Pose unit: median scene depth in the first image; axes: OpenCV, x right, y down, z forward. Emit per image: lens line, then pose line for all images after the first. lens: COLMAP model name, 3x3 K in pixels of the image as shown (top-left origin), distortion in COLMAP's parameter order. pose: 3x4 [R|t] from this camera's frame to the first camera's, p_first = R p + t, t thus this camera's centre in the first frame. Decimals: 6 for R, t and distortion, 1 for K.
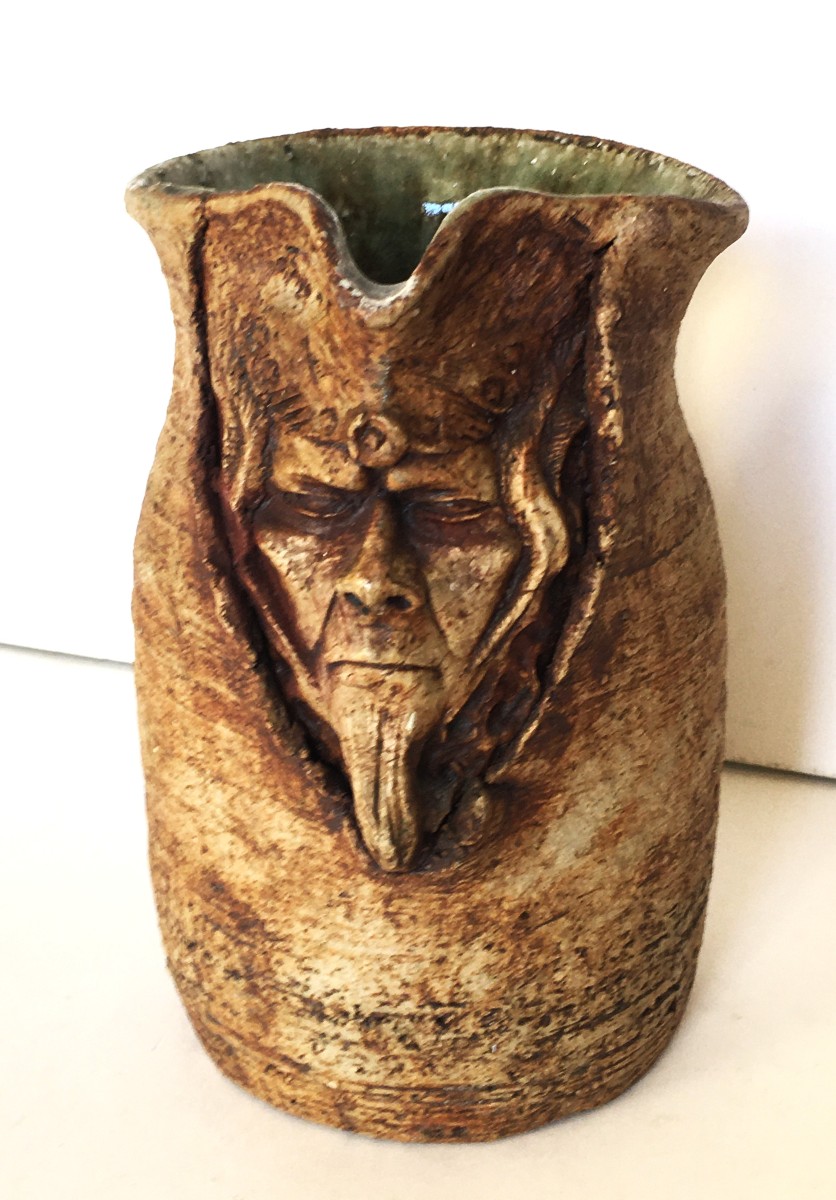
lens RADIAL K [[1692.7, 0, 442.4], [0, 1692.7, 627.0], [0, 0, 1]] dist [-0.022051, 0.012880]
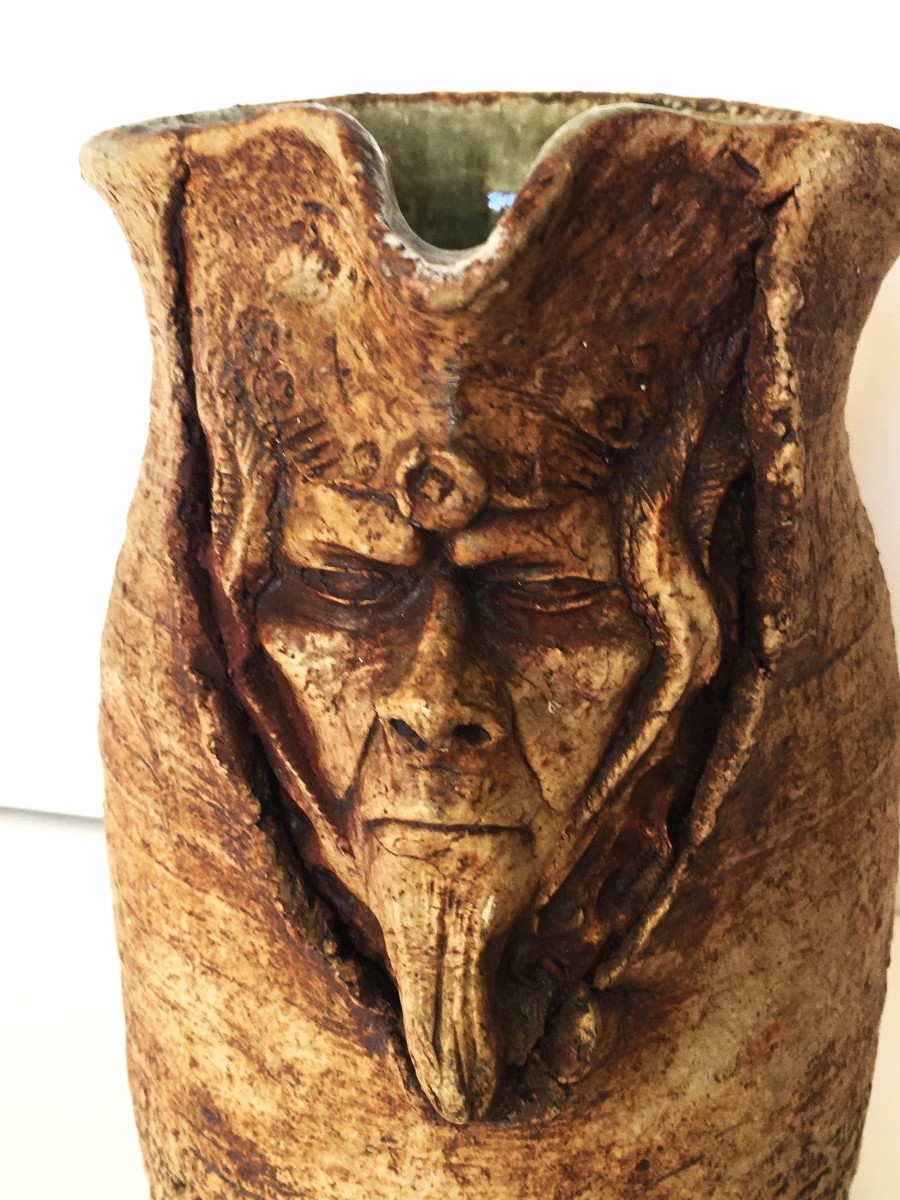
lens RADIAL K [[1626.8, 0, 450.0], [0, 1626.8, 600.0], [0, 0, 1]] dist [0.016571, 0.014020]
pose [[0.999864, -0.003008, -0.016207, -0.022137], [0.002029, 0.998192, -0.060067, -0.026375], [0.016359, 0.060026, 0.998063, 0.334834]]
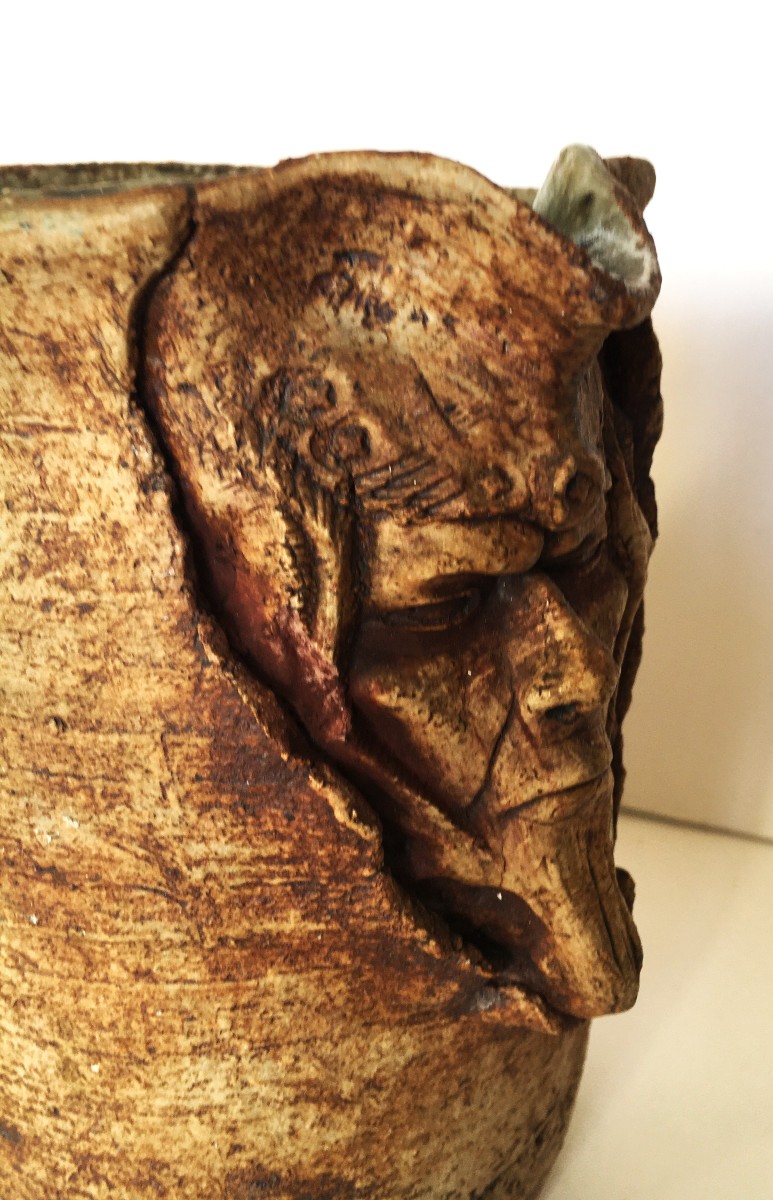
lens RADIAL K [[1101.3, 0, 624.8], [0, 1101.3, 548.7], [0, 0, 1]] dist [0.046137, -0.082787]
pose [[0.637593, -0.292291, 0.712770, -0.331439], [0.317848, 0.942615, 0.102221, -0.114575], [-0.701746, 0.161378, 0.693909, 0.588823]]
